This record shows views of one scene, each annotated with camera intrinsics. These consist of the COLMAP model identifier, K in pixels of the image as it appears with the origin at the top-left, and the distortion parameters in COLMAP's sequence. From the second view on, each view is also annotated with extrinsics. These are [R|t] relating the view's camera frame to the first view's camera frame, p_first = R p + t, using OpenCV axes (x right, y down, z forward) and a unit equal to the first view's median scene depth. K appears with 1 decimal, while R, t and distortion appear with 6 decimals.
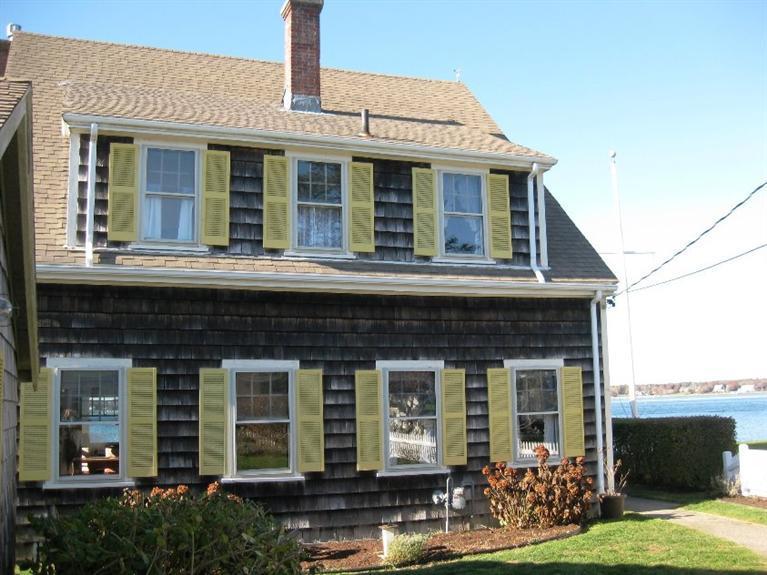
lens RADIAL K [[846.0, 0, 383.4], [0, 846.0, 295.4], [0, 0, 1]] dist [-0.132269, 0.000000]
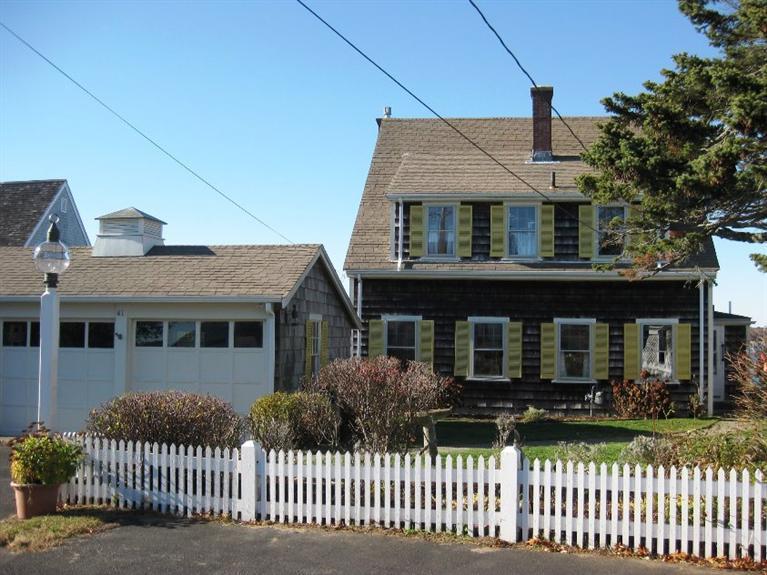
lens RADIAL K [[846.0, 0, 388.1], [0, 846.0, 287.9], [0, 0, 1]] dist [-0.132269, 0.000000]
pose [[0.866849, 0.006842, -0.498524, 0.587403], [0.028964, 0.997526, 0.064054, -0.113117], [0.497729, -0.069965, 0.864506, -0.721683]]
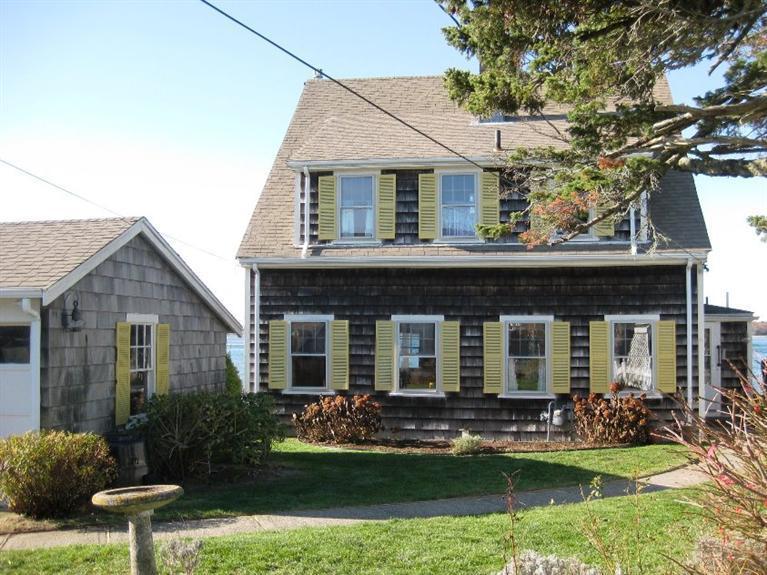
lens RADIAL K [[846.0, 0, 384.3], [0, 846.0, 283.9], [0, 0, 1]] dist [-0.132269, 0.000000]
pose [[0.862913, -0.006201, -0.505314, 0.544841], [0.042626, 0.997254, 0.060553, -0.069132], [0.503551, -0.073791, 0.860809, -0.299284]]
